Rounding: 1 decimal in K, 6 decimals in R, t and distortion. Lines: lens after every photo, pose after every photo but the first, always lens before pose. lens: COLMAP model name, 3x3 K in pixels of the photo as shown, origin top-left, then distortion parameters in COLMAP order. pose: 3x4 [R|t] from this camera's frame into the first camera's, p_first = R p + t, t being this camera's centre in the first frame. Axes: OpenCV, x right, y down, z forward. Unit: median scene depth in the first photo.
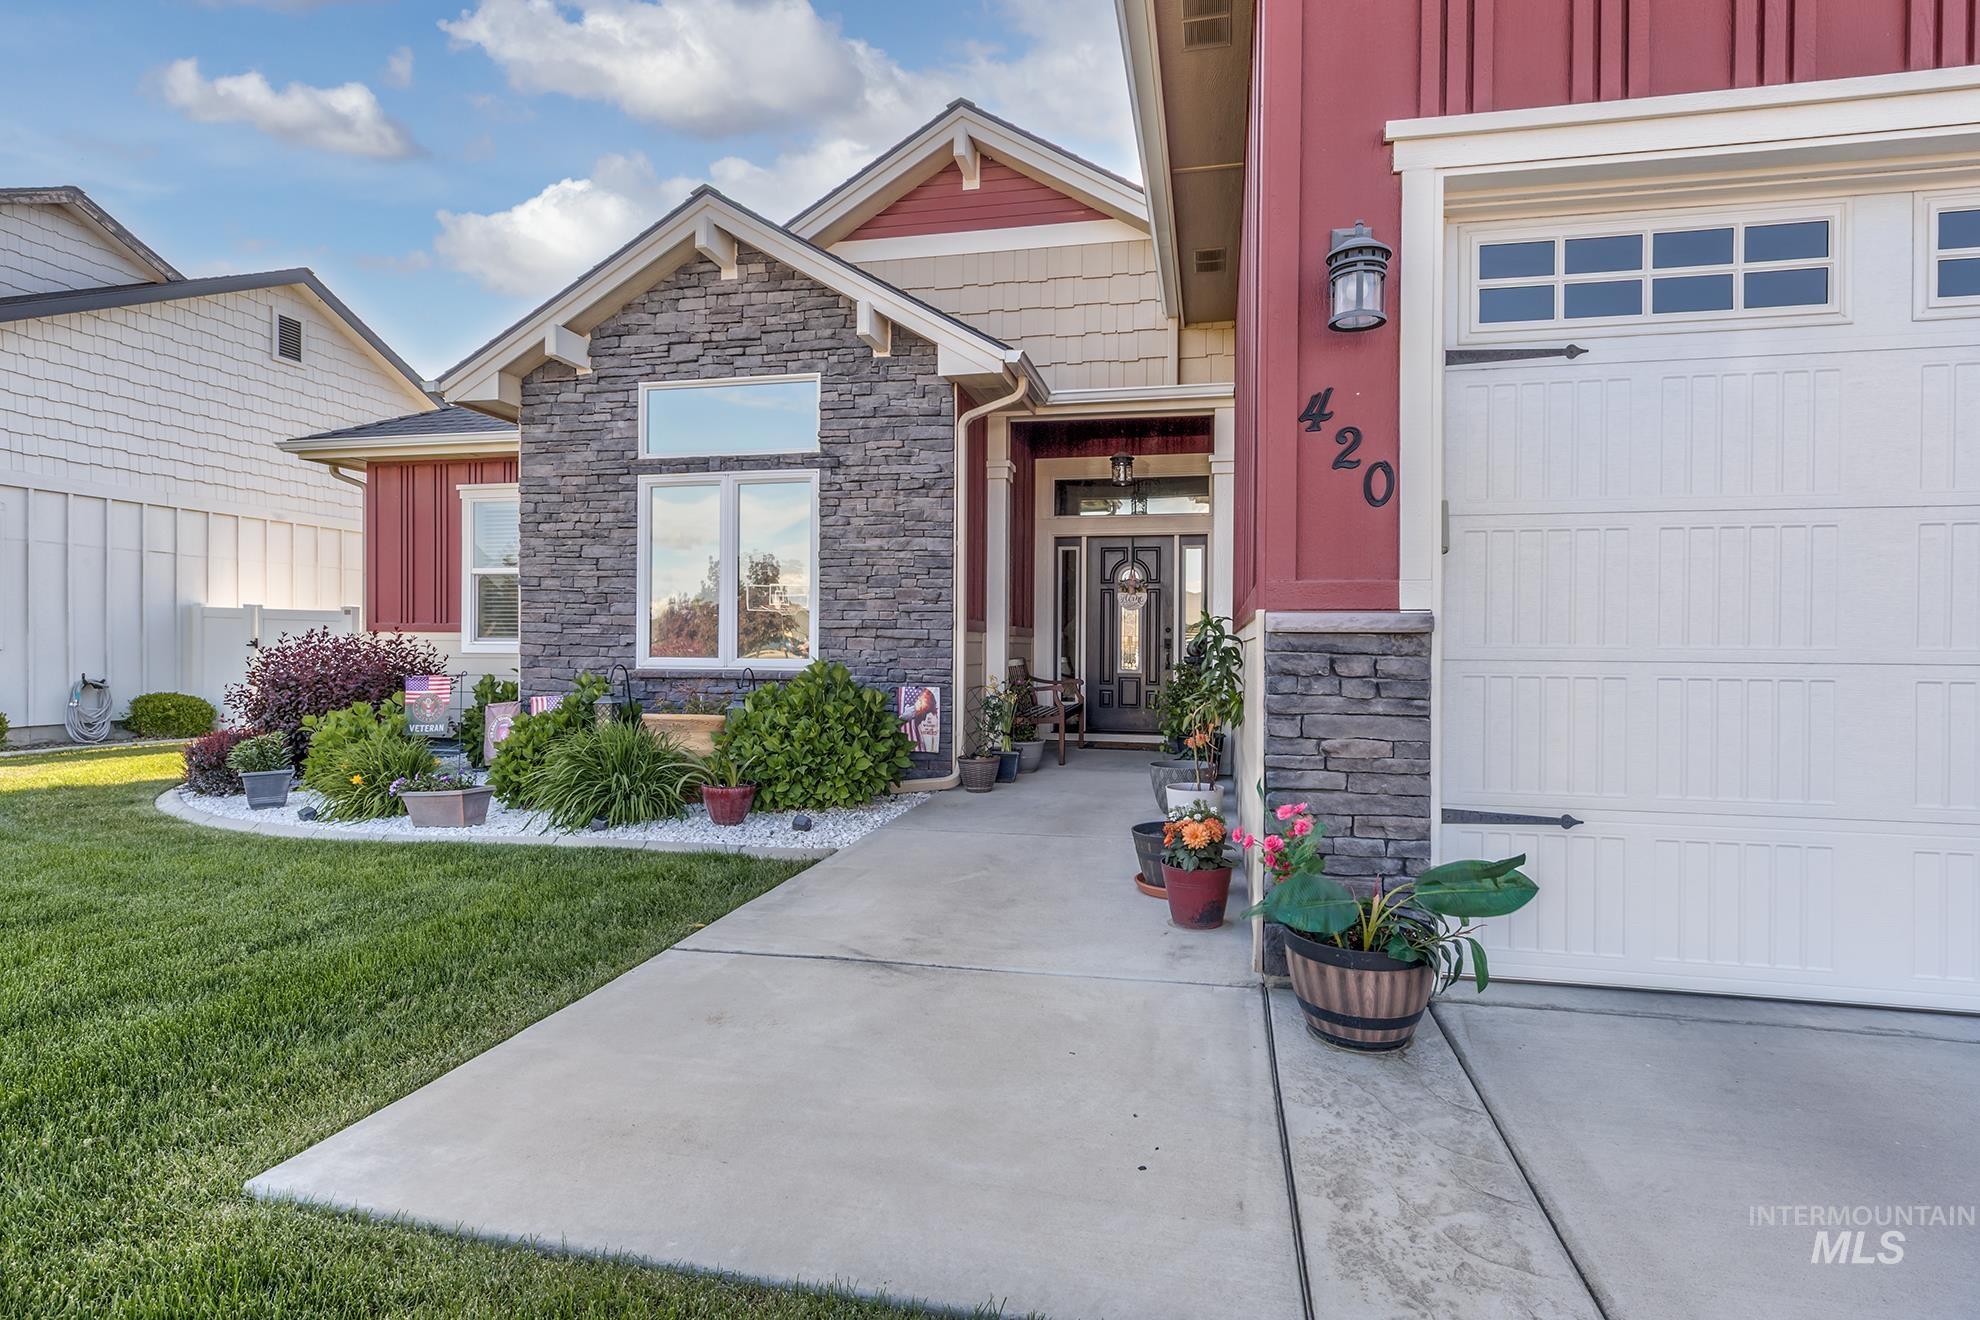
lens RADIAL K [[946.8, 0, 997.6], [0, 946.8, 660.6], [0, 0, 1]] dist [0.000717, -0.000992]
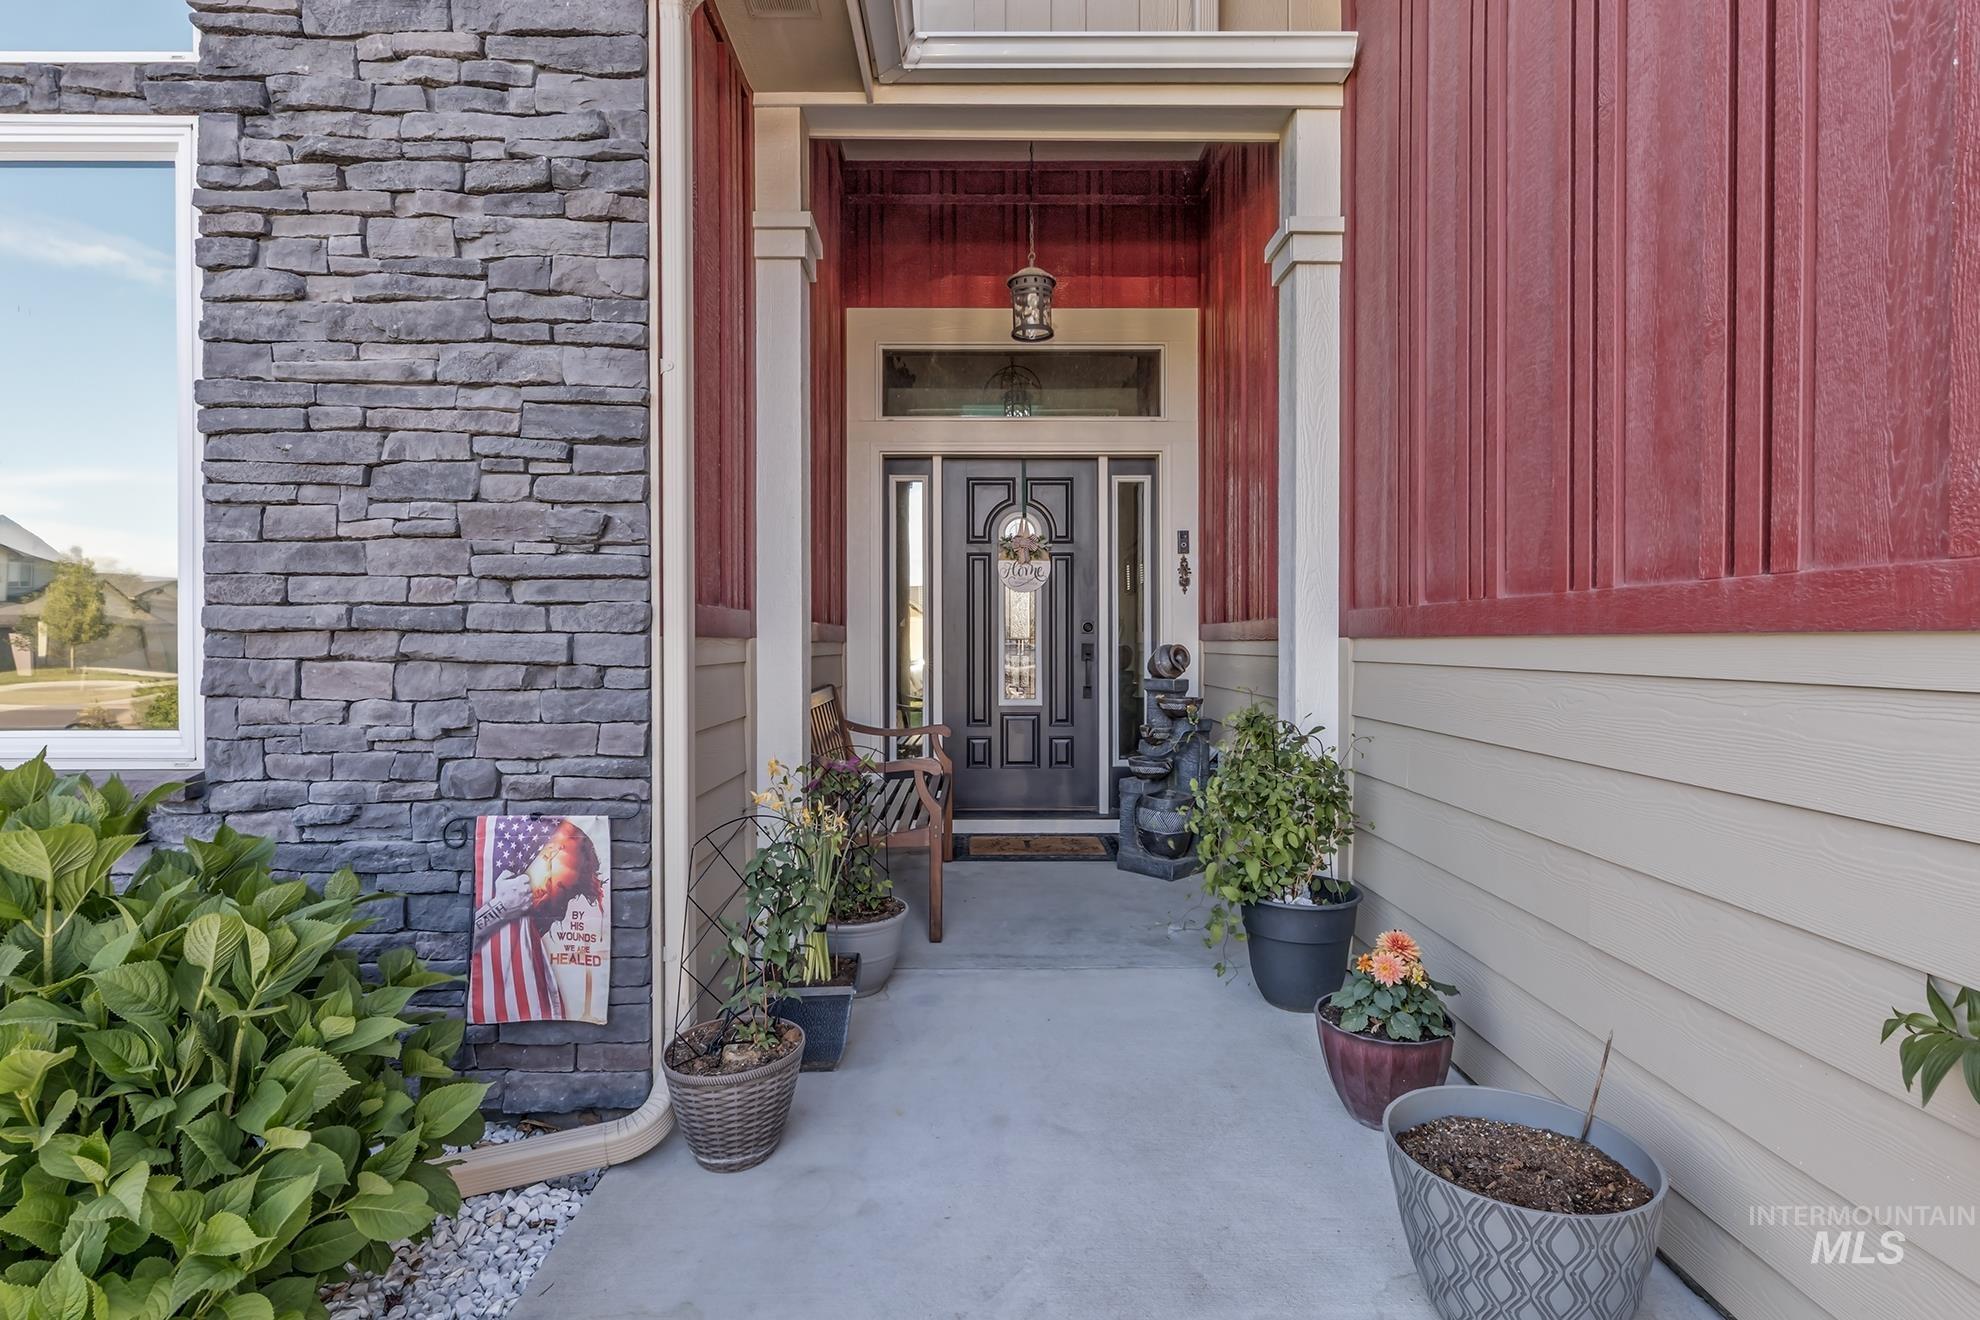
lens RADIAL K [[946.8, 0, 976.4], [0, 946.8, 654.3], [0, 0, 1]] dist [0.000717, -0.000992]
pose [[0.975511, -0.011314, 0.219658, -0.009669], [0.011425, 0.999934, 0.000764, -0.023642], [-0.219652, 0.001765, 0.975577, 0.632320]]
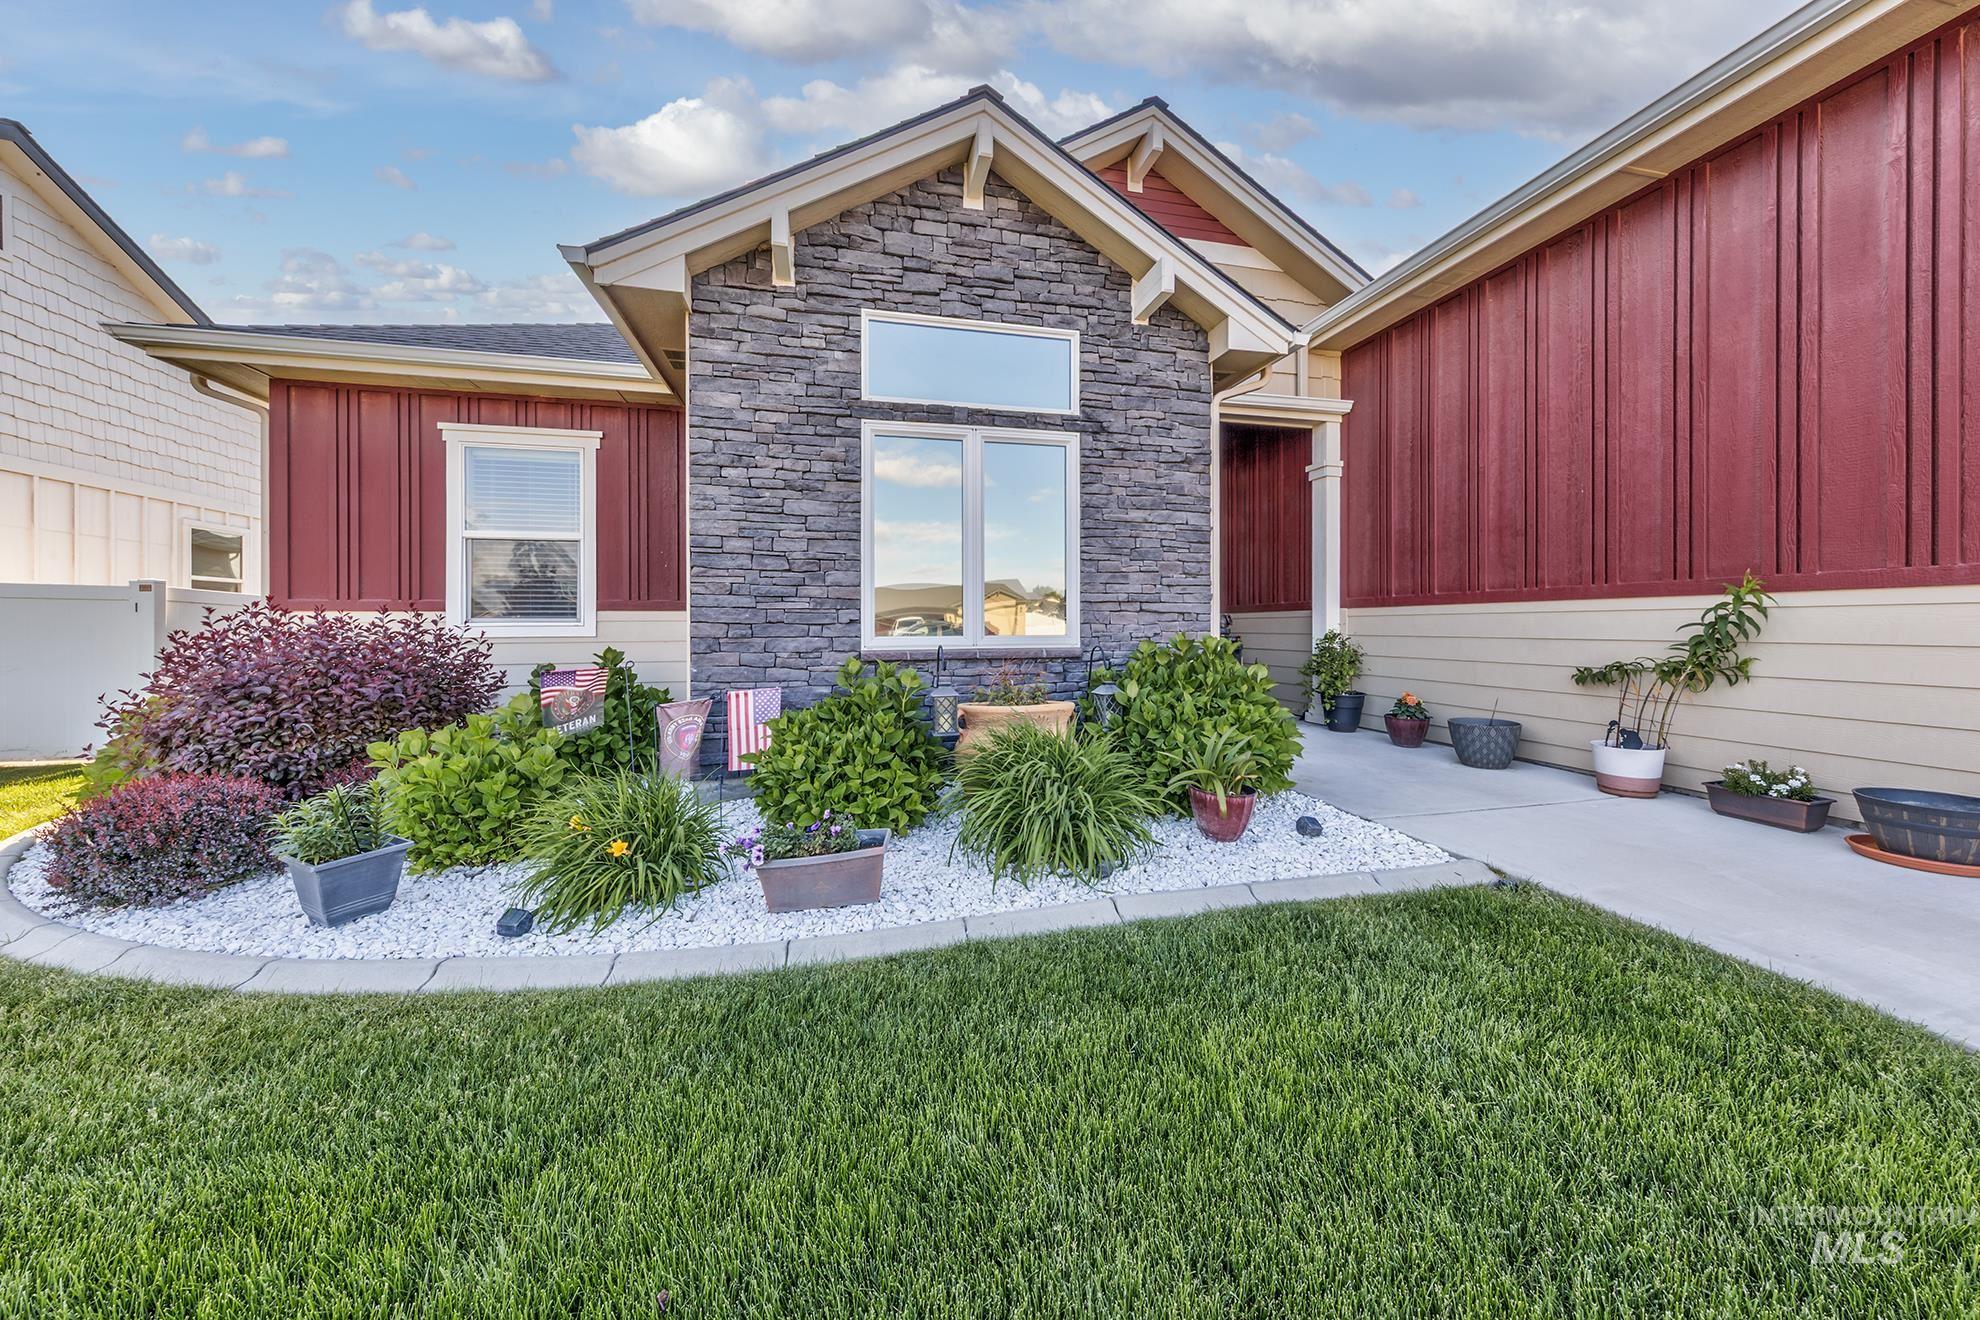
lens RADIAL K [[643.7, 0, 964.6], [0, 643.7, 631.0], [0, 0, 1]] dist [0.006803, -0.000622]
pose [[0.907211, -0.015213, 0.420402, -0.555832], [0.018312, 0.999827, -0.003337, -0.005196], [-0.420278, 0.010726, 0.907332, 0.460683]]
